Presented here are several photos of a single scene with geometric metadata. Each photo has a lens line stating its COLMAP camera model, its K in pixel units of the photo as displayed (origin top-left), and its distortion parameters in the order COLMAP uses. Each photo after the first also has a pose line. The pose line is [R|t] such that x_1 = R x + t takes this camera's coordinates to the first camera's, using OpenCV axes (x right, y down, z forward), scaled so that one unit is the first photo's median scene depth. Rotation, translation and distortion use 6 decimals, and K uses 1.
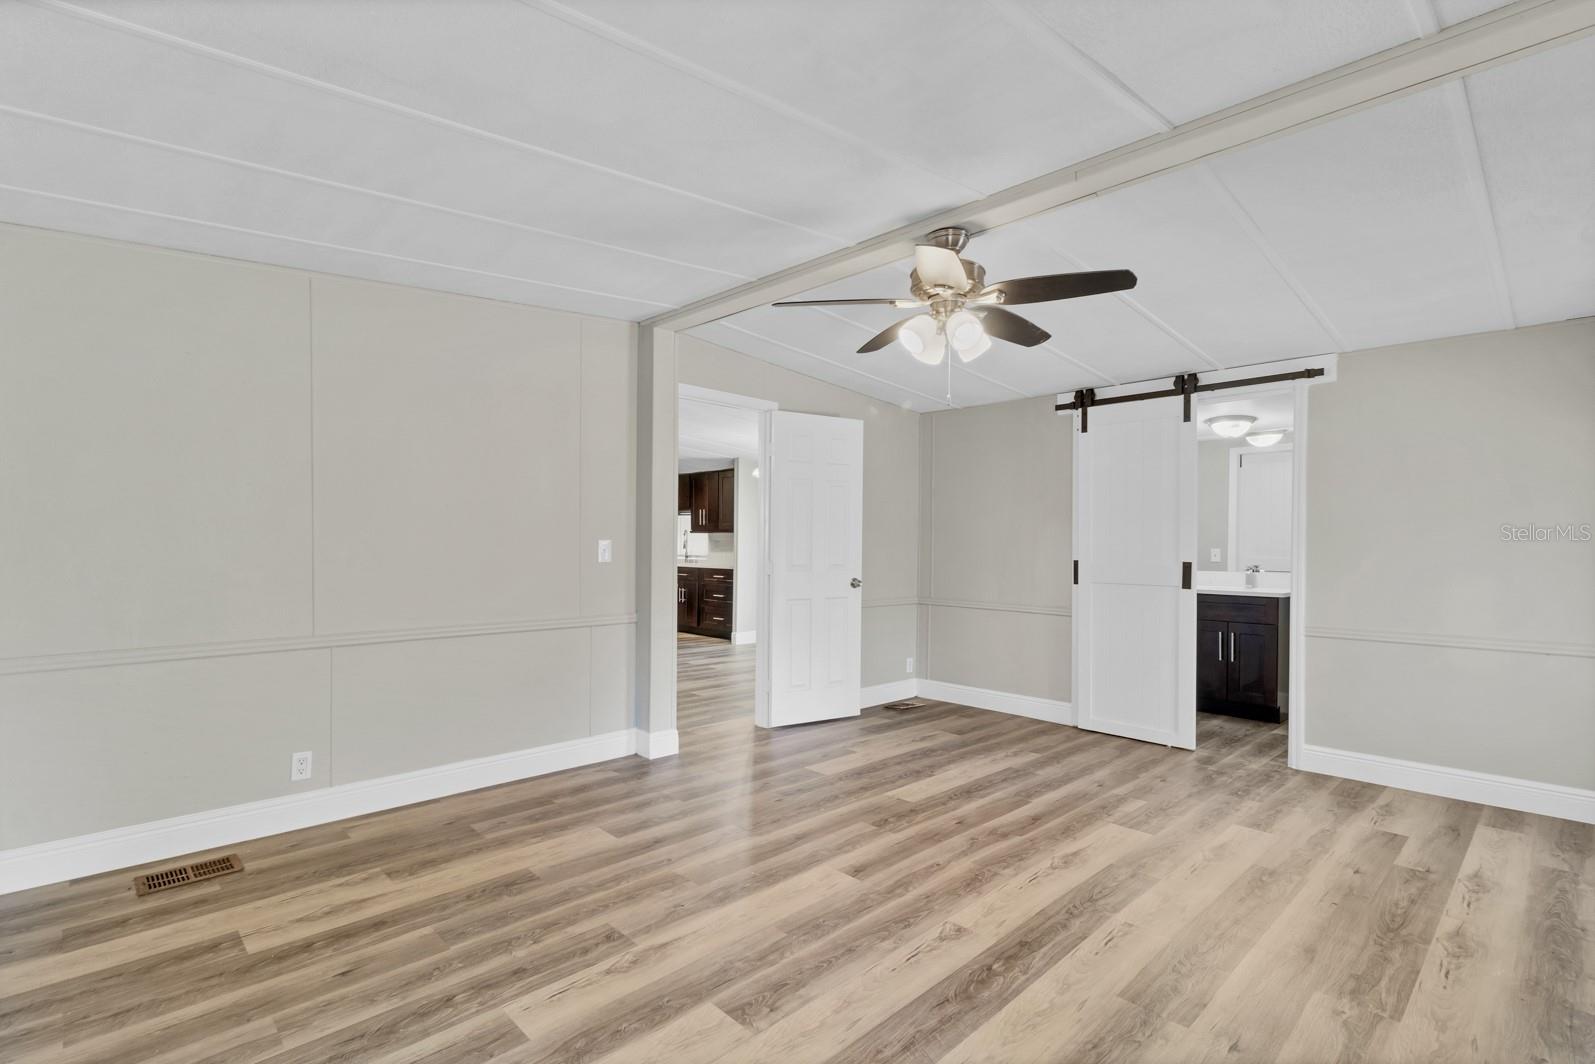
lens RADIAL K [[755.7, 0, 790.4], [0, 755.7, 537.9], [0, 0, 1]] dist [0.000410, -0.005576]
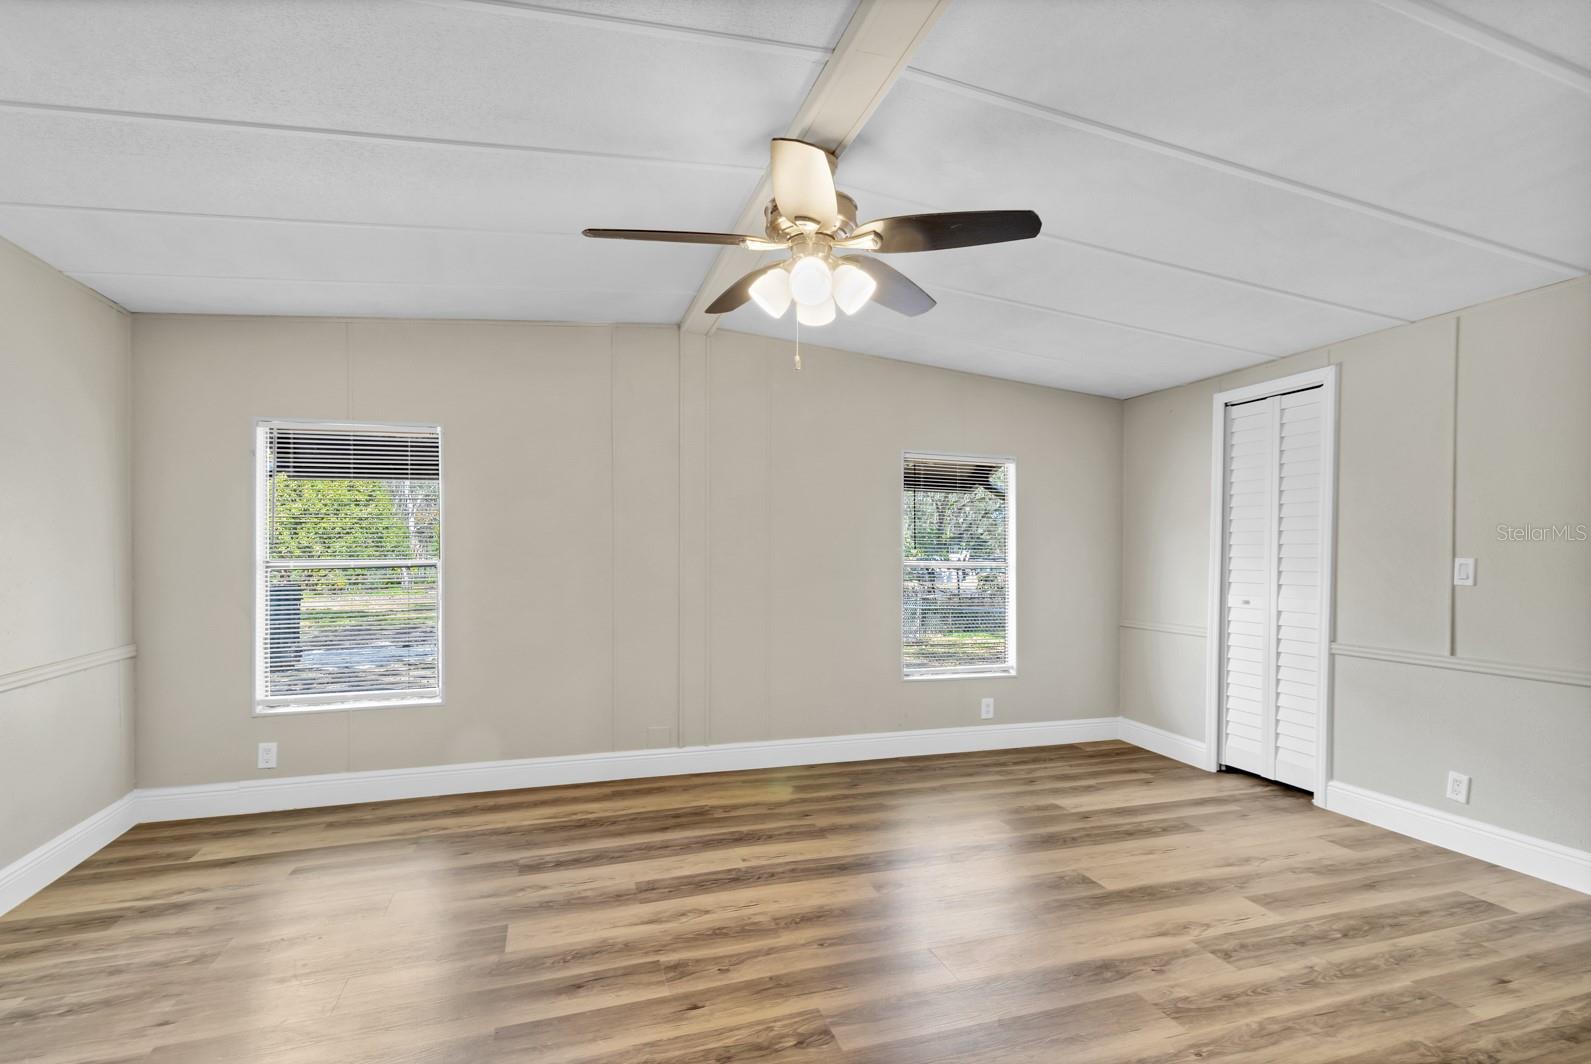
lens RADIAL K [[753.8, 0, 804.4], [0, 753.8, 543.2], [0, 0, 1]] dist [0.000410, -0.005576]
pose [[-0.906006, -0.006263, 0.423219, -0.129214], [-0.010045, 0.999927, -0.006707, 0.007991], [-0.423146, -0.010328, -0.906003, 1.774680]]
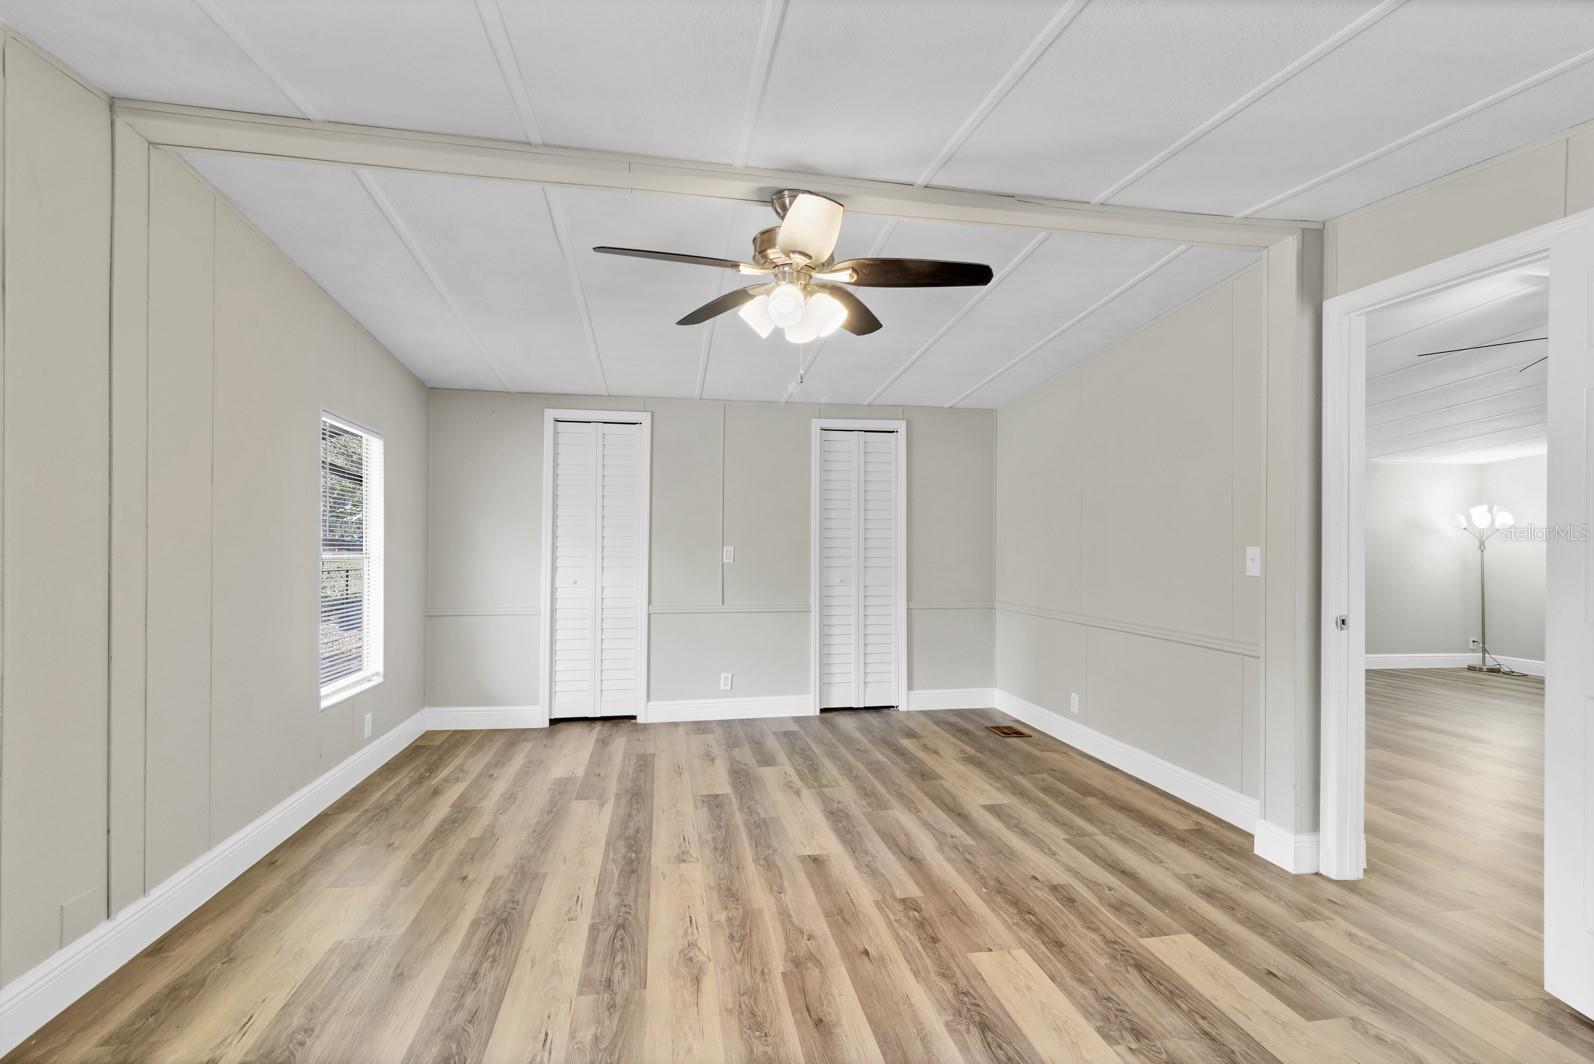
lens RADIAL K [[755.2, 0, 811.6], [0, 755.2, 540.4], [0, 0, 1]] dist [0.000410, -0.005576]
pose [[-0.533308, -0.016660, -0.845757, 0.972422], [-0.012343, 0.999853, -0.011913, 0.017244], [0.845831, 0.004086, -0.533436, 1.545520]]
